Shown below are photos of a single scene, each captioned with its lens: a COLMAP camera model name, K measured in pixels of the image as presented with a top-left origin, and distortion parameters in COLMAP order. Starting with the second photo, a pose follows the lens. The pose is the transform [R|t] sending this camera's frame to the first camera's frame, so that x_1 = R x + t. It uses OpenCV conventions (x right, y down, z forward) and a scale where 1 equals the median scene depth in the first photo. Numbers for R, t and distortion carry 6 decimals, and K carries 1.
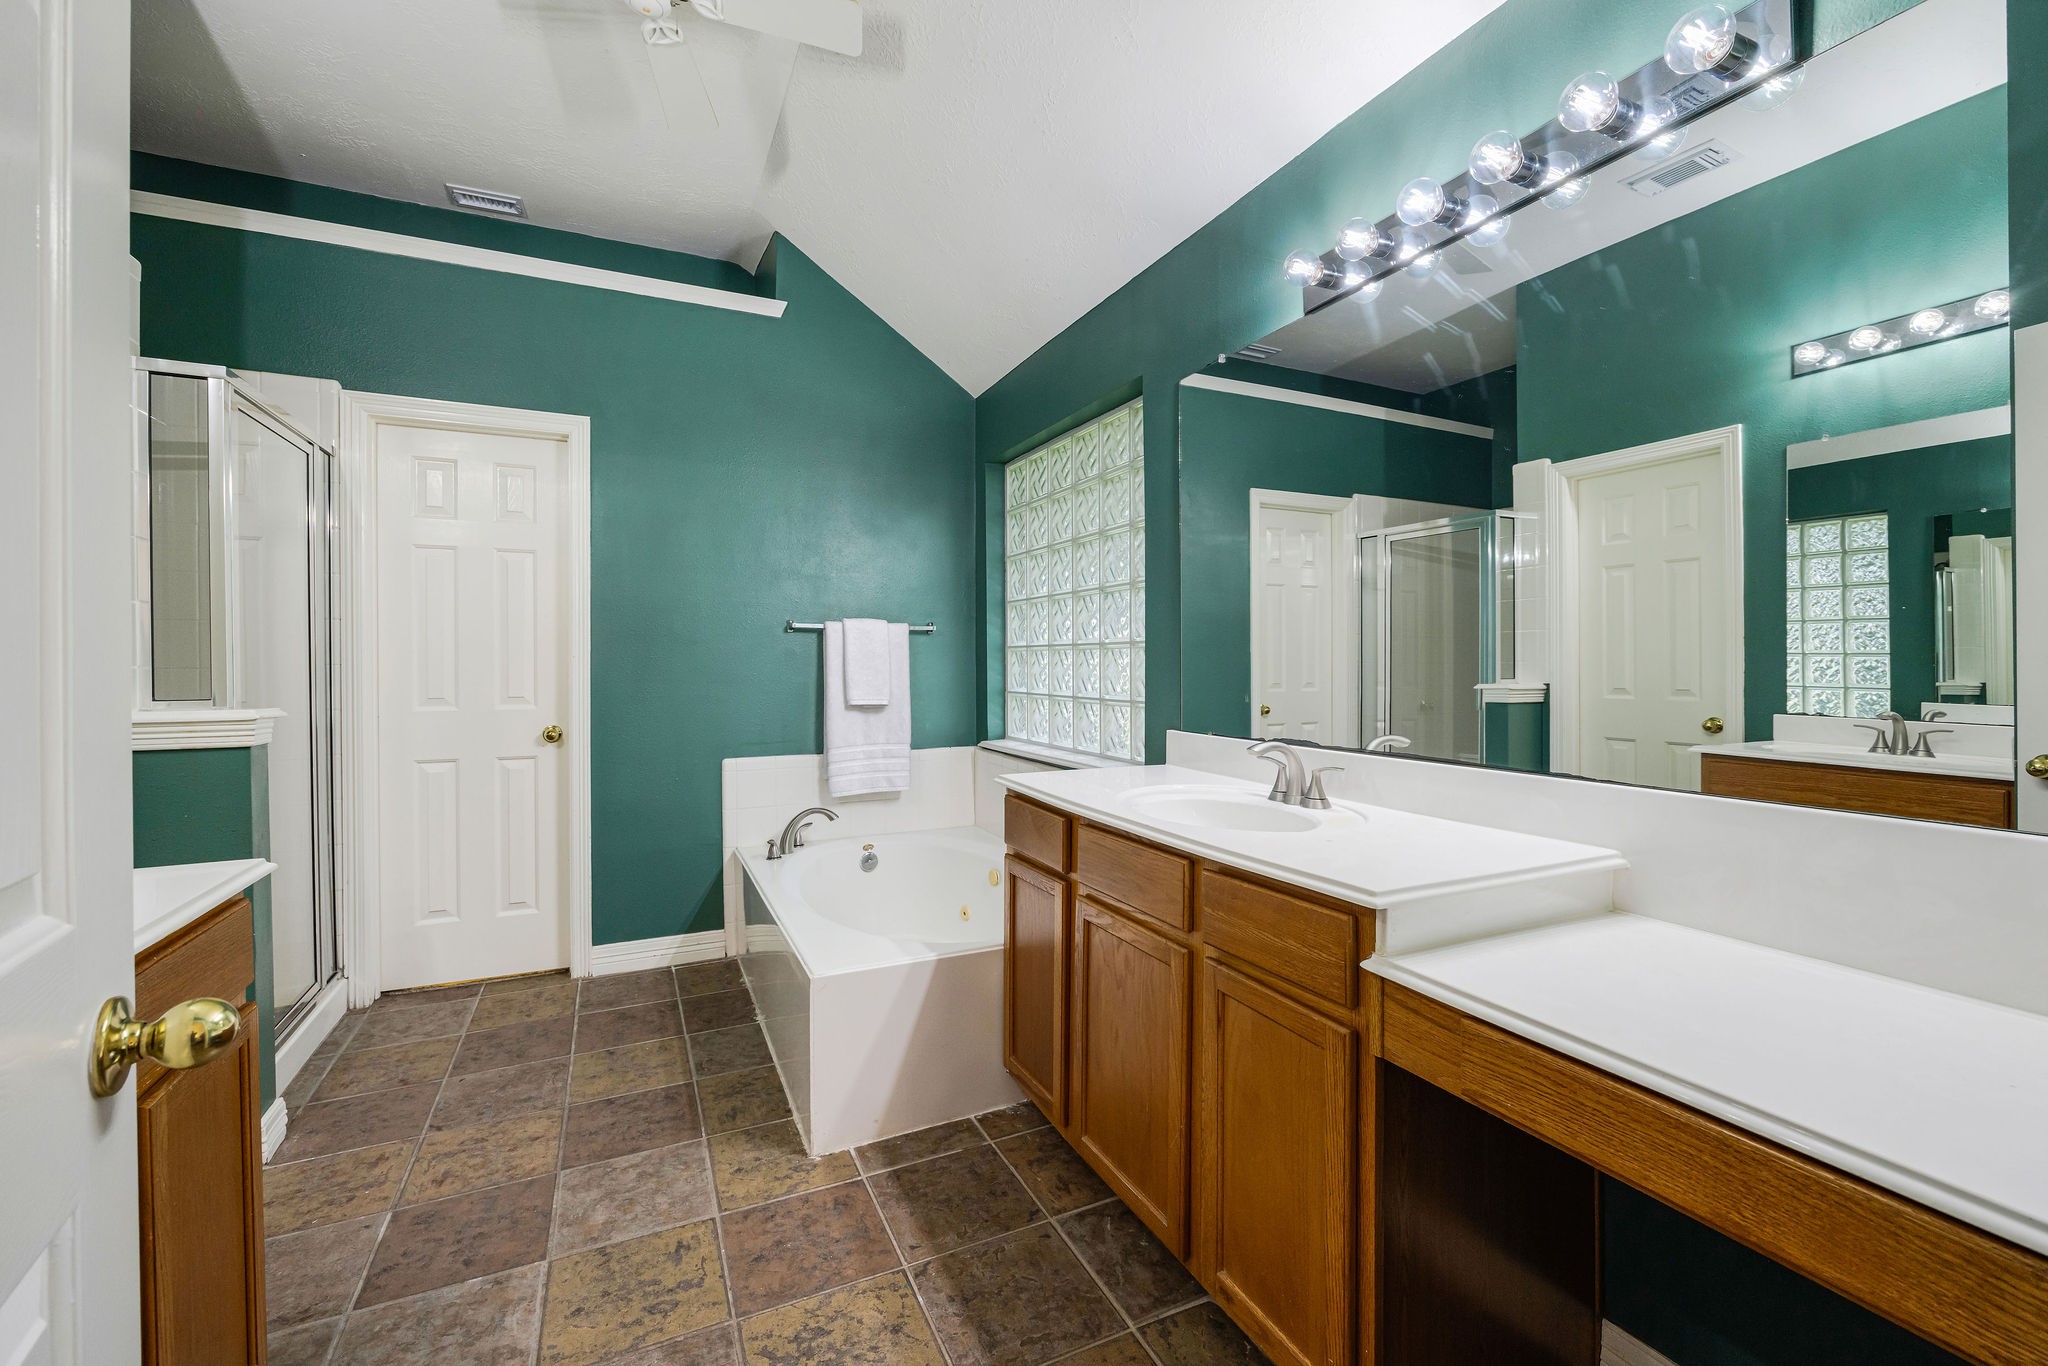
lens RADIAL K [[827.0, 0, 1018.6], [0, 827.0, 670.2], [0, 0, 1]] dist [-0.000778, -0.000120]
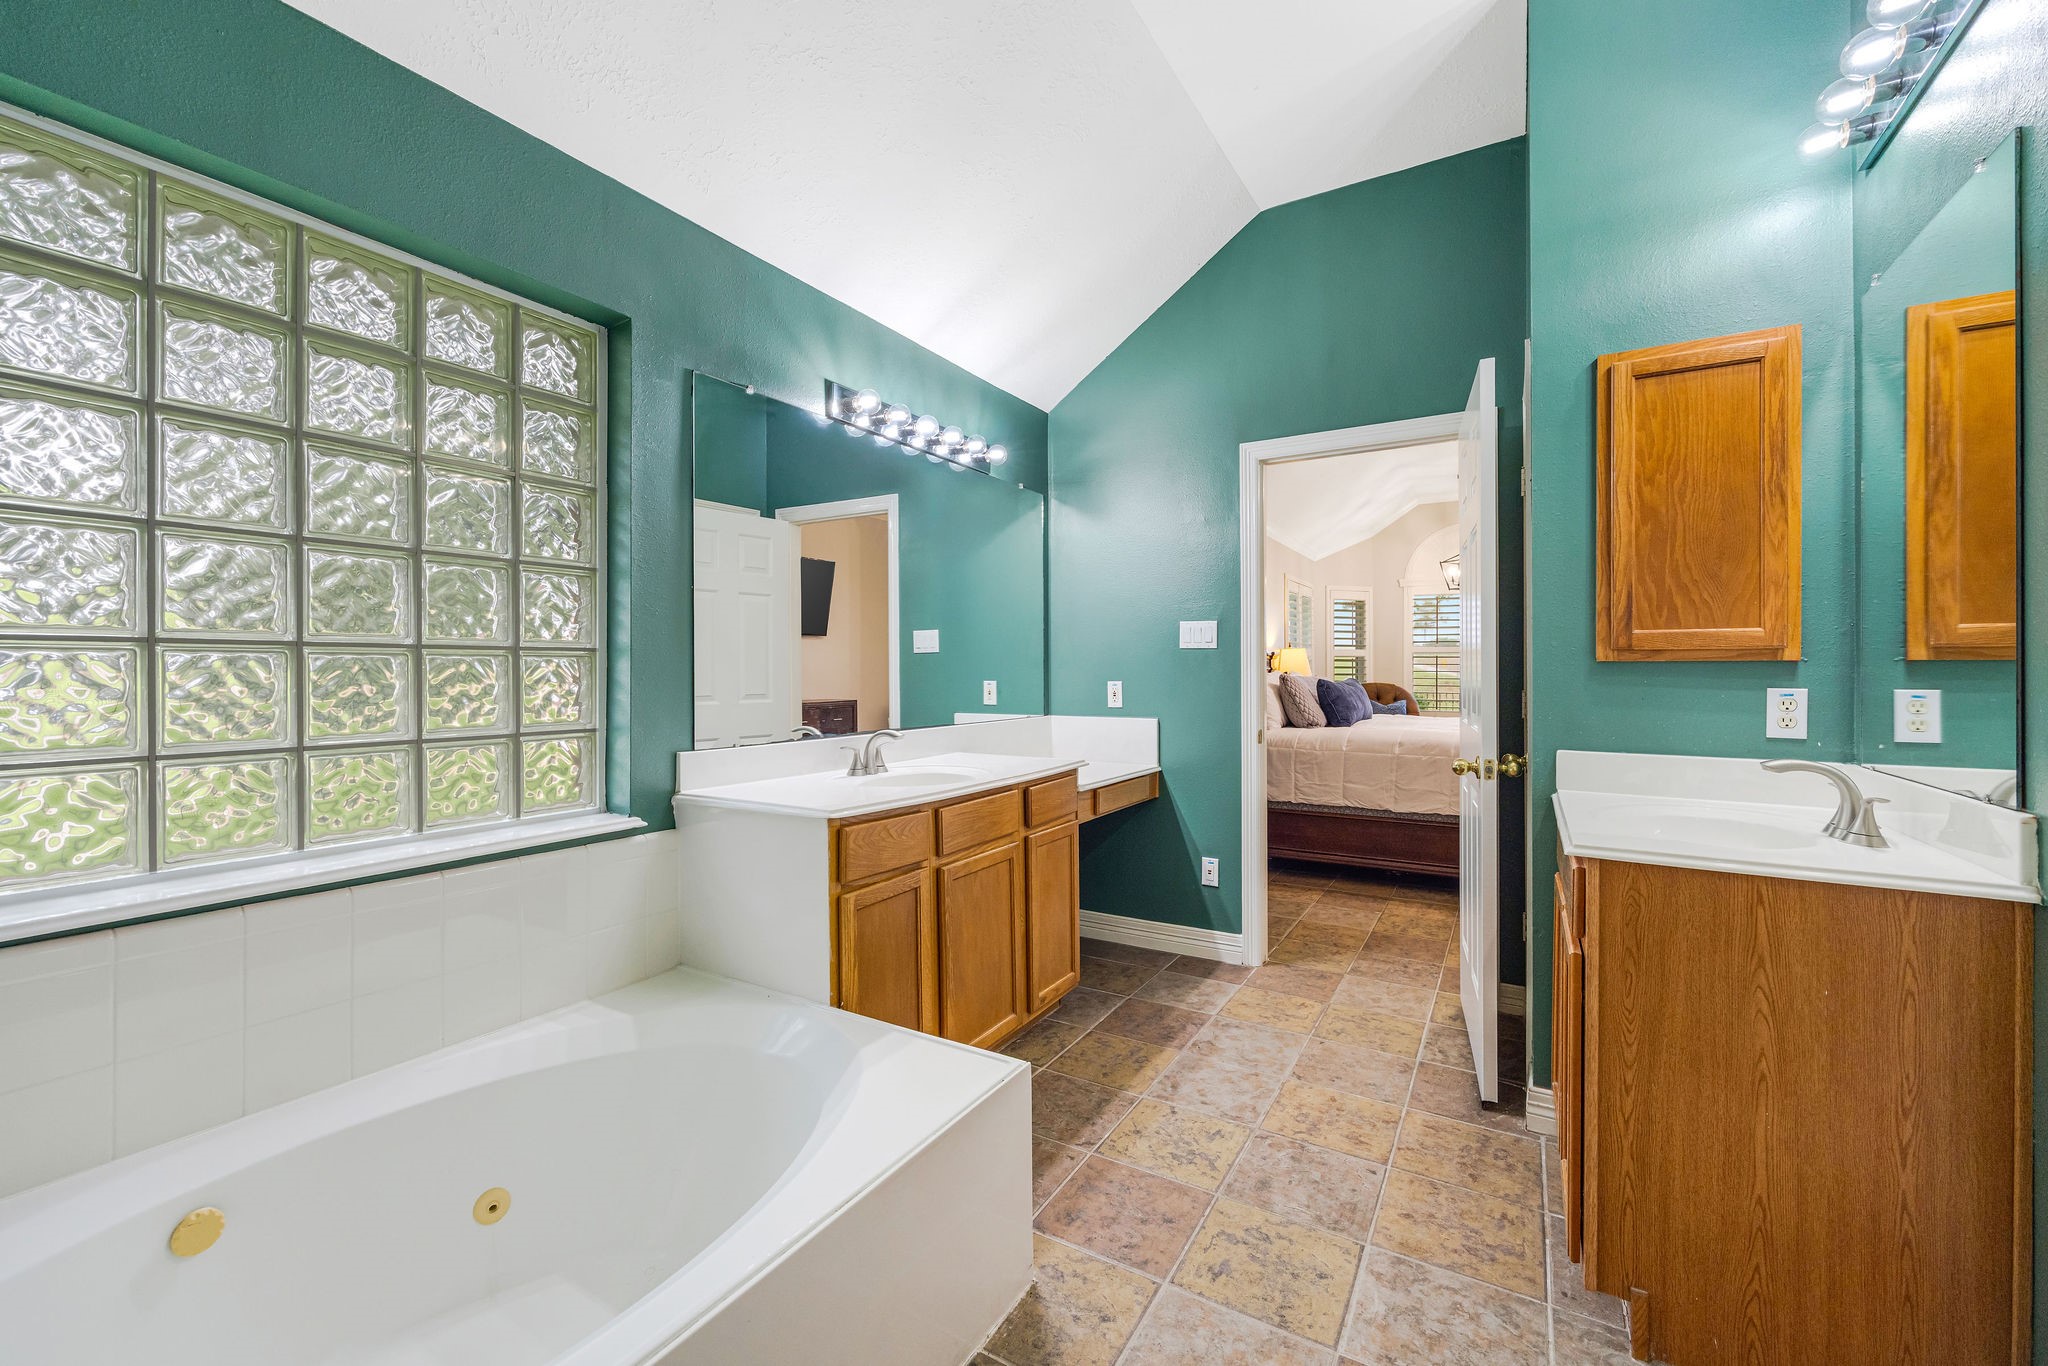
lens RADIAL K [[827.0, 0, 1008.0], [0, 827.0, 671.8], [0, 0, 1]] dist [-0.000778, -0.000120]
pose [[-0.537177, -0.000970, 0.843469, -1.161811], [0.005386, 0.999975, 0.004580, -0.019458], [-0.843452, 0.007003, -0.537158, 1.824734]]
